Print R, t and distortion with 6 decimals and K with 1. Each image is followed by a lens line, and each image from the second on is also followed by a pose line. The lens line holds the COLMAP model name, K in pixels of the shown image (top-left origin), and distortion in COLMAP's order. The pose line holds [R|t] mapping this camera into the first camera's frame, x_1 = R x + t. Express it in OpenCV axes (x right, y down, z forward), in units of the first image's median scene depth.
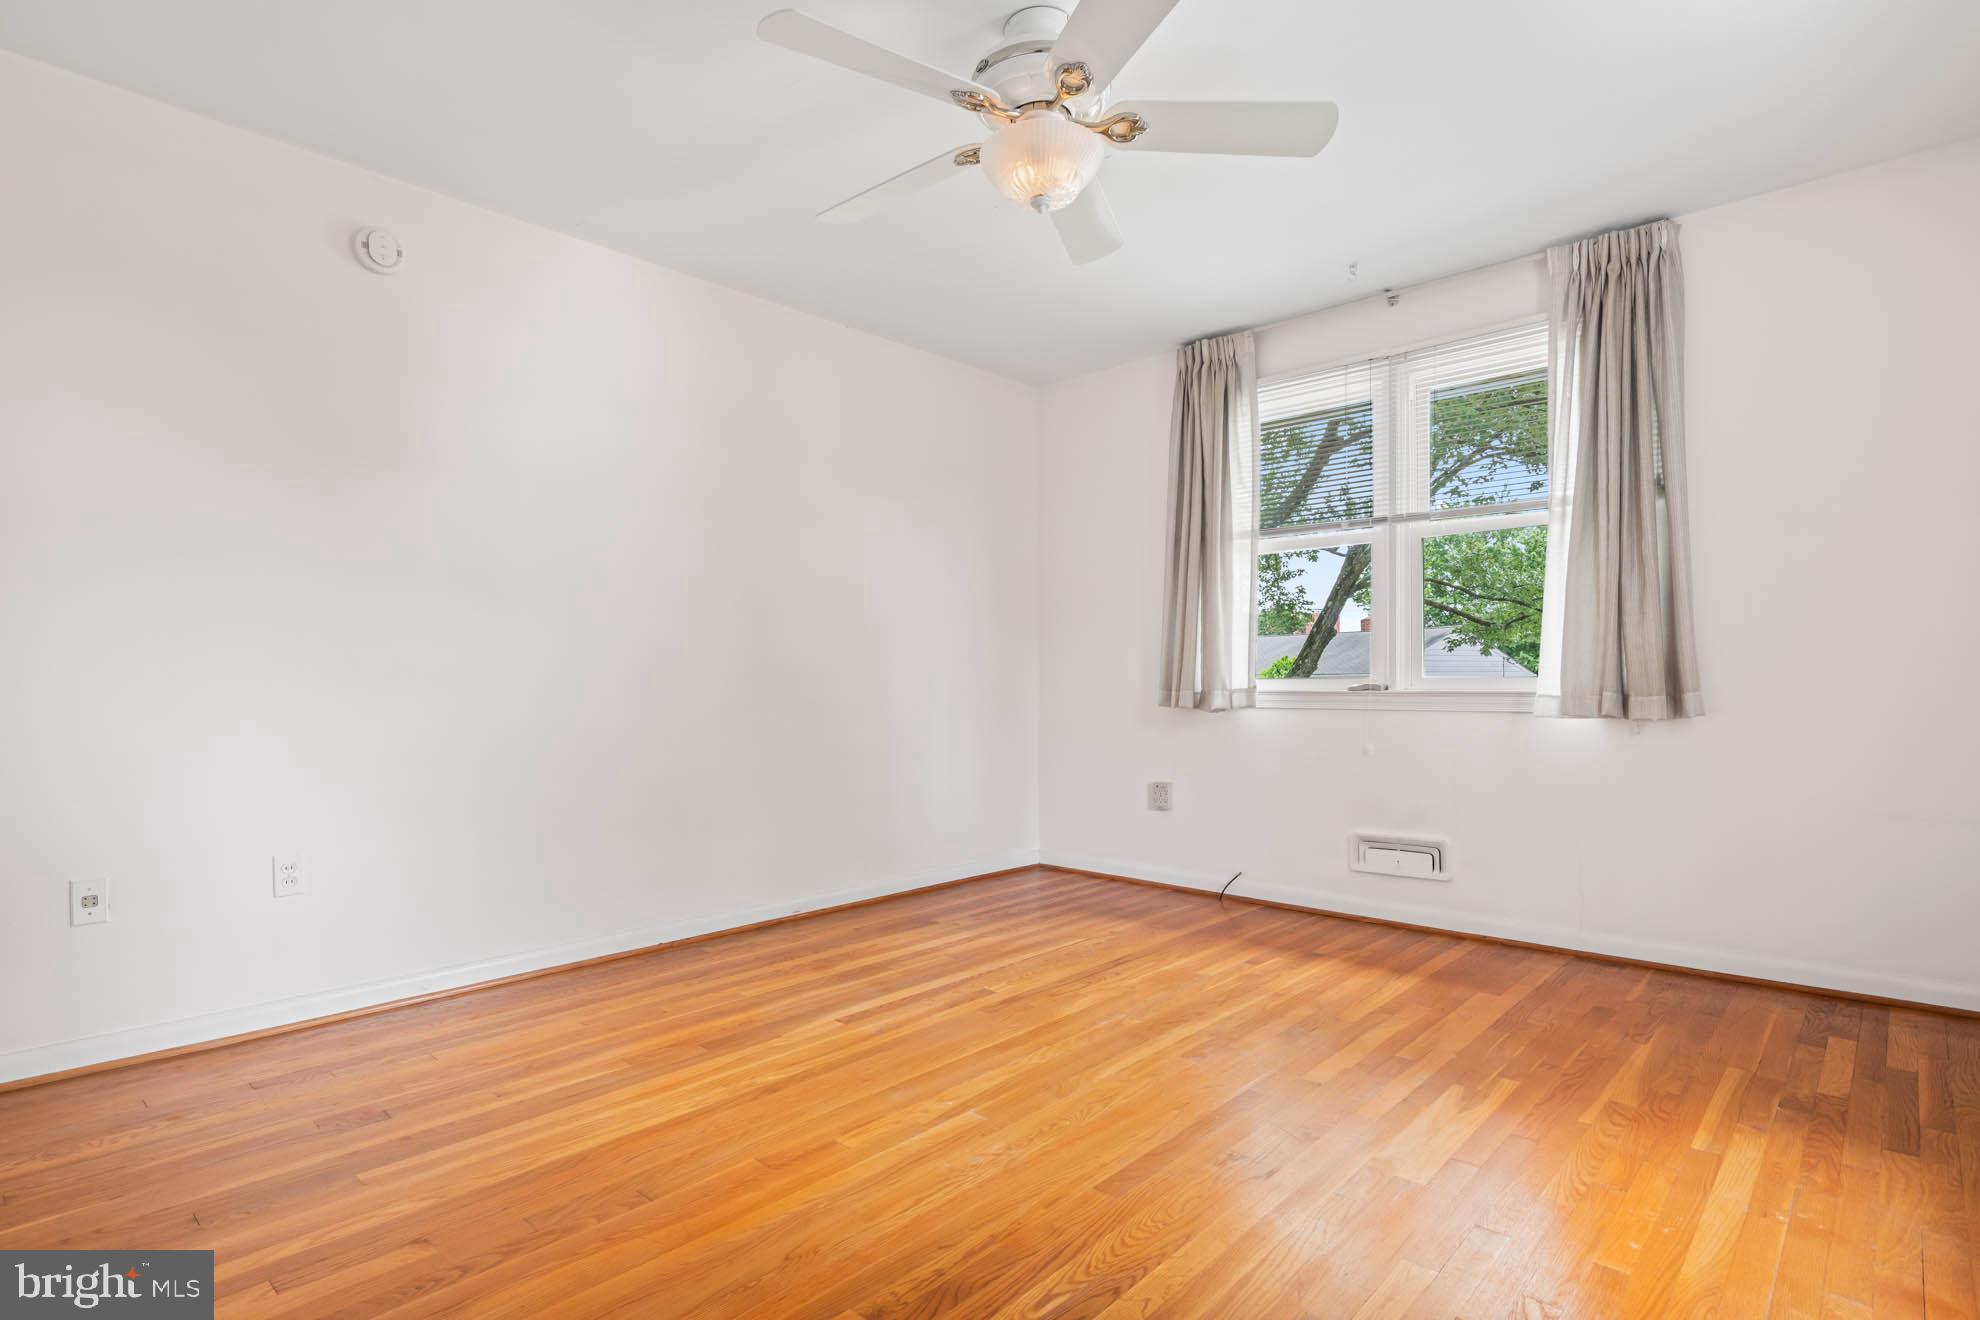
lens RADIAL K [[993.1, 0, 989.4], [0, 993.1, 668.7], [0, 0, 1]] dist [-0.000026, 0.001014]
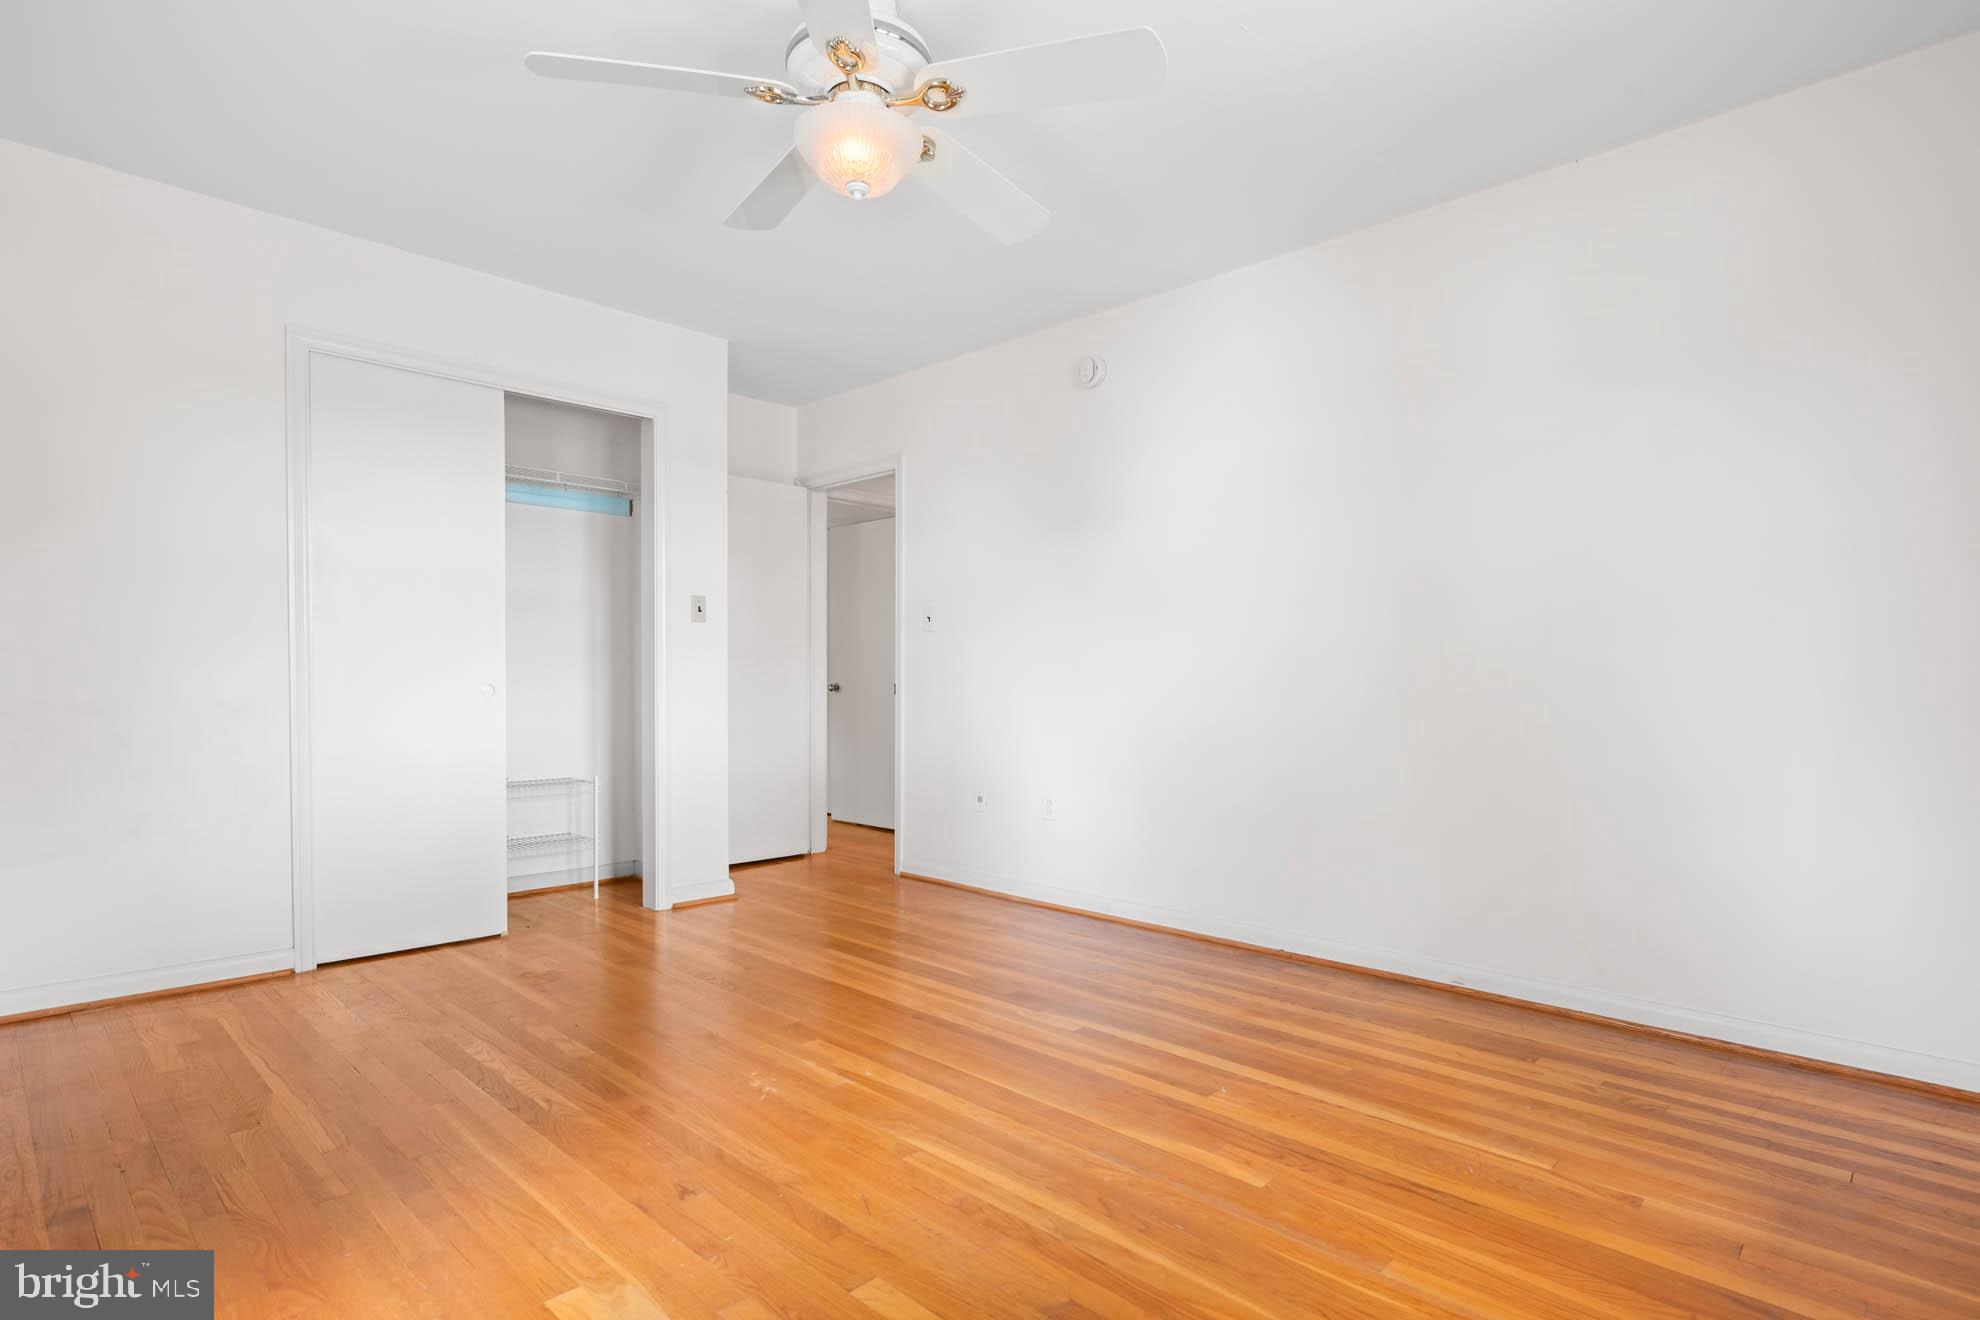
lens RADIAL K [[993.1, 0, 989.4], [0, 993.1, 668.7], [0, 0, 1]] dist [-0.000026, 0.001014]
pose [[-0.017308, -0.008917, -0.999810, 0.700235], [0.006477, 0.999938, -0.009031, 0.005355], [0.999829, -0.006632, -0.017249, 0.774603]]
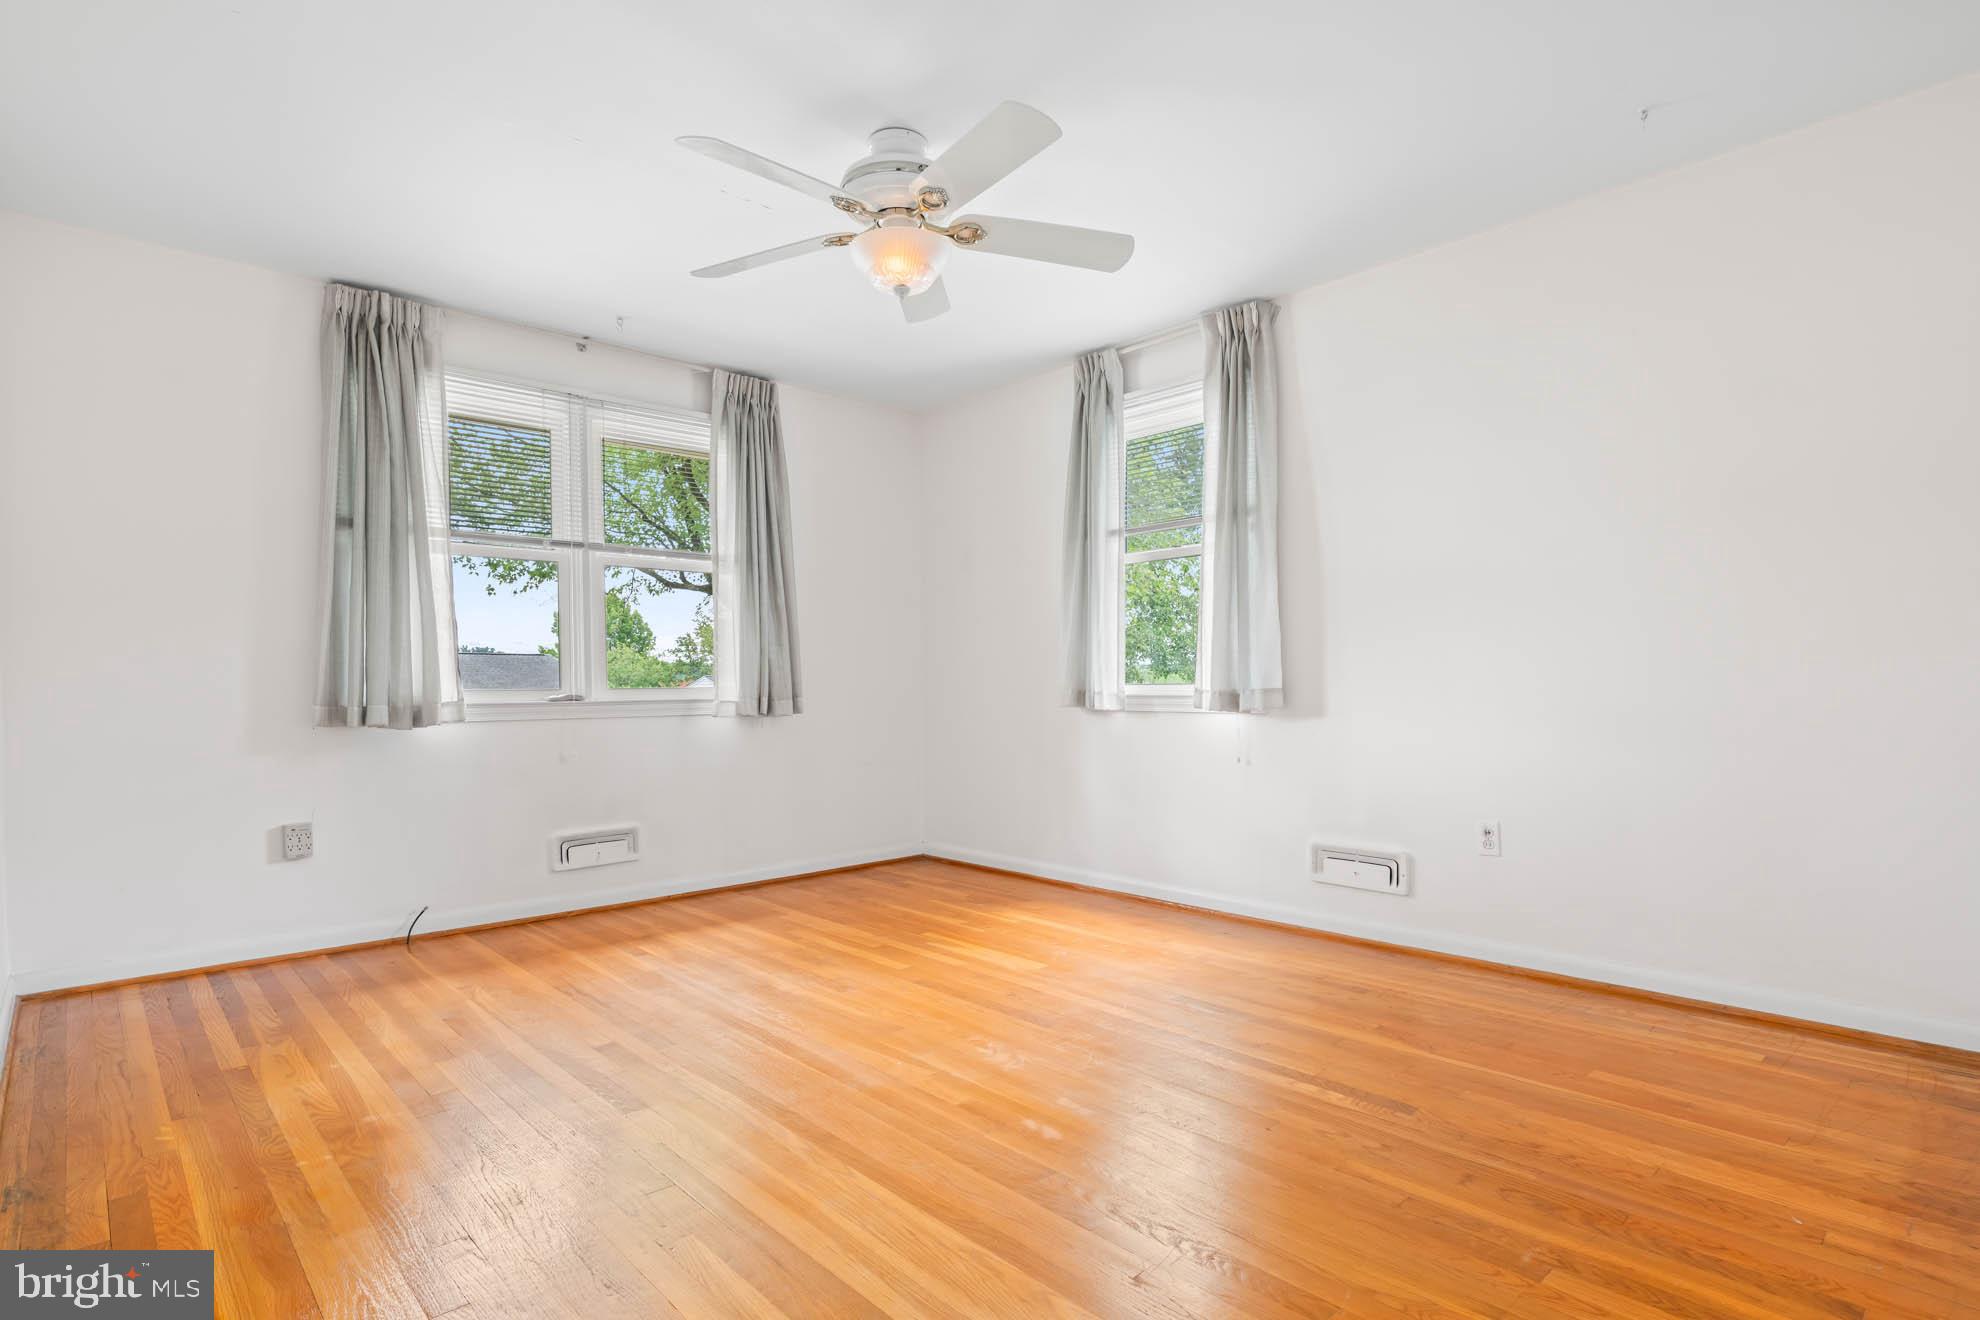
lens RADIAL K [[1003.2, 0, 979.2], [0, 1003.2, 696.7], [0, 0, 1]] dist [-0.000720, 0.000363]
pose [[0.077152, -0.005815, 0.997002, -0.778894], [-0.002045, 0.999980, 0.005990, 0.011314], [-0.997017, -0.002501, 0.077139, 0.553137]]
